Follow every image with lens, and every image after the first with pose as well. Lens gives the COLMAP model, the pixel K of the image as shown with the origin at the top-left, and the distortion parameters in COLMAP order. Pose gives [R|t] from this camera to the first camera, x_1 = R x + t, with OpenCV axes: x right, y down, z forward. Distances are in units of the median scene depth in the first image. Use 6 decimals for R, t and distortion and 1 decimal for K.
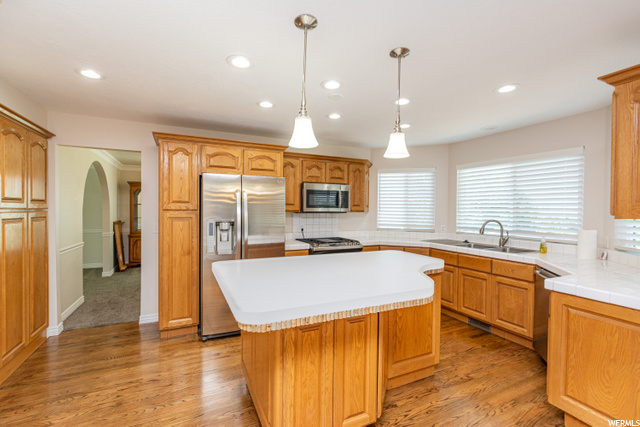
lens RADIAL K [[293.1, 0, 320.6], [0, 293.1, 212.0], [0, 0, 1]] dist [0.003581, 0.001439]
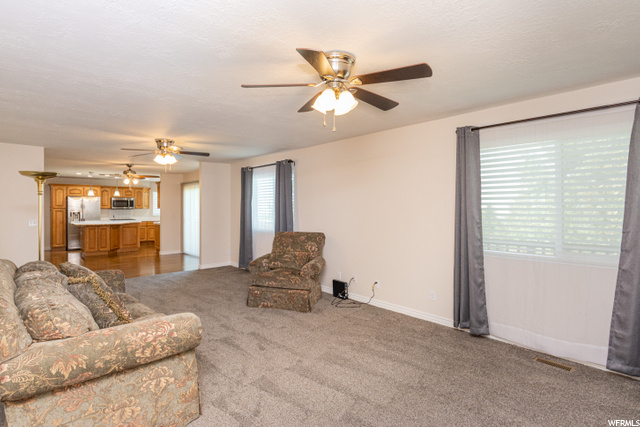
lens RADIAL K [[351.4, 0, 316.3], [0, 351.4, 208.2], [0, 0, 1]] dist [0.023659, -0.000147]
pose [[0.969699, -0.012230, 0.243997, 1.067112], [0.014655, 0.999860, -0.008127, 0.055059], [-0.243863, 0.011456, 0.969742, -2.853059]]
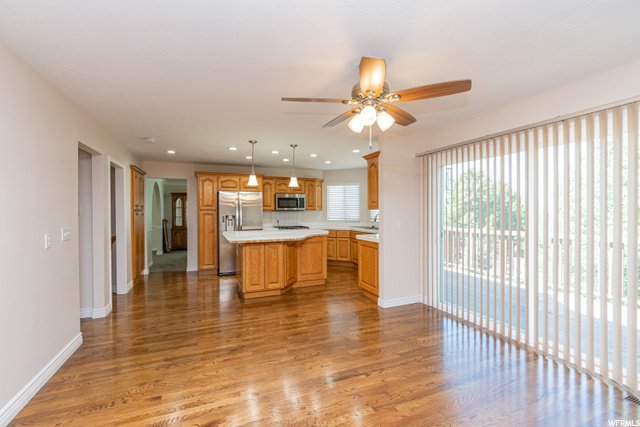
lens RADIAL K [[293.1, 0, 321.4], [0, 293.1, 212.5], [0, 0, 1]] dist [0.003581, 0.001439]
pose [[0.998438, -0.013860, -0.054132, 0.343066], [0.013531, 0.999888, -0.006450, 0.030168], [0.054216, 0.005707, 0.998513, -0.816834]]
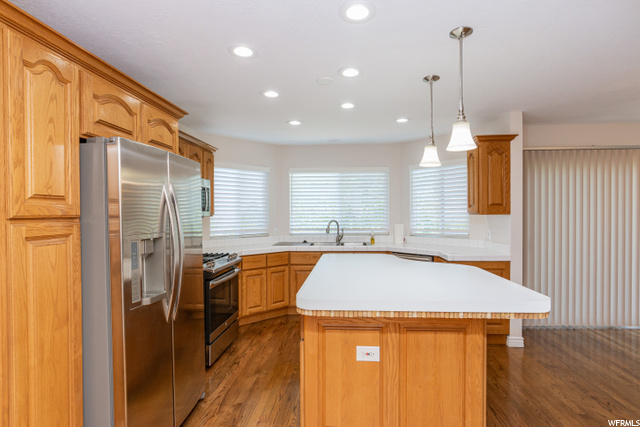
lens RADIAL K [[351.4, 0, 319.0], [0, 351.4, 217.2], [0, 0, 1]] dist [0.023659, -0.000147]
pose [[0.462157, -0.022211, 0.886520, -0.701285], [0.020232, 0.999690, 0.014499, -0.007080], [-0.886567, 0.011235, 0.462463, 0.429645]]
